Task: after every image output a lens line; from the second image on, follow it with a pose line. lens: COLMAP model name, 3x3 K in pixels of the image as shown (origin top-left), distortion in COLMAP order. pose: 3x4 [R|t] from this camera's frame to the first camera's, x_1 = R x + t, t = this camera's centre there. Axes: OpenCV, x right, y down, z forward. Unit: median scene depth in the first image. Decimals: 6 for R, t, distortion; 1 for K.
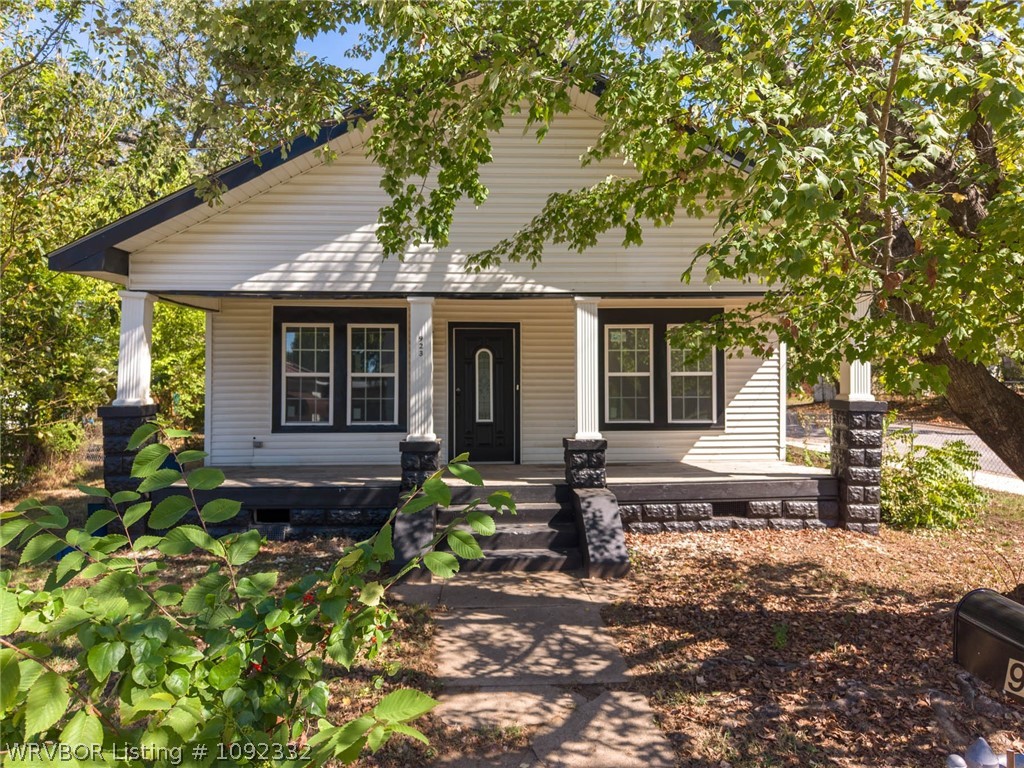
lens RADIAL K [[678.2, 0, 508.4], [0, 678.2, 381.7], [0, 0, 1]] dist [0.011145, -0.018680]
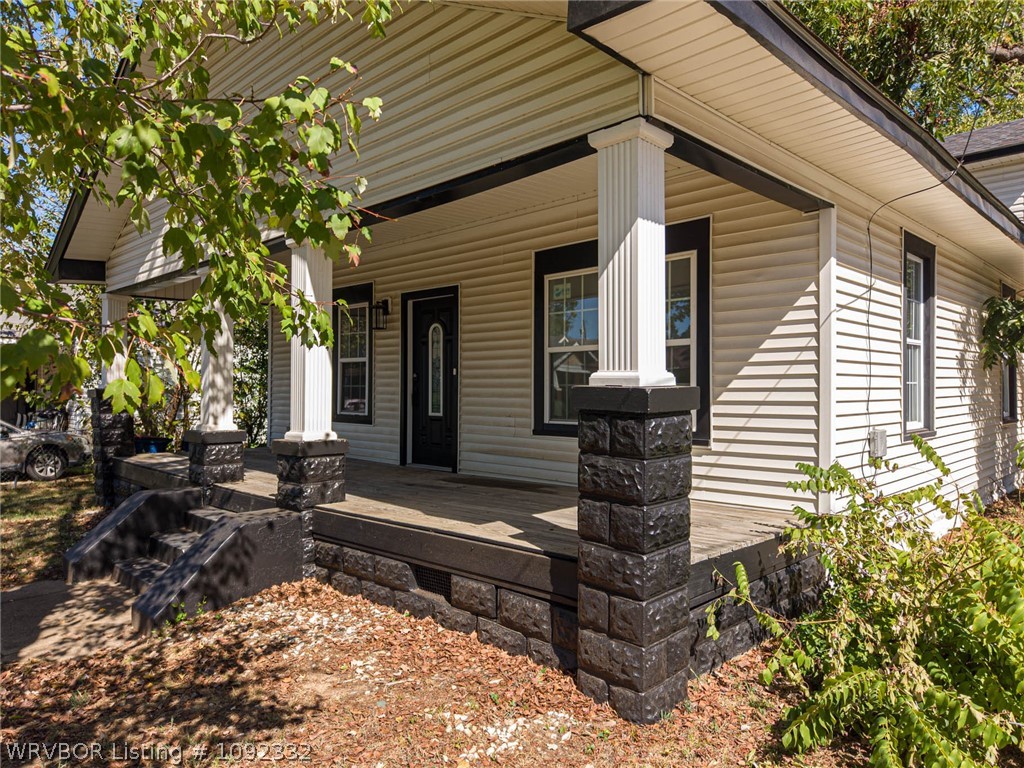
lens RADIAL K [[678.2, 0, 508.4], [0, 678.2, 381.7], [0, 0, 1]] dist [0.011145, -0.018680]
pose [[0.679253, -0.004187, -0.733892, 0.606066], [0.006876, 0.999976, 0.000659, 0.019301], [0.733872, -0.005494, 0.679266, 0.523182]]
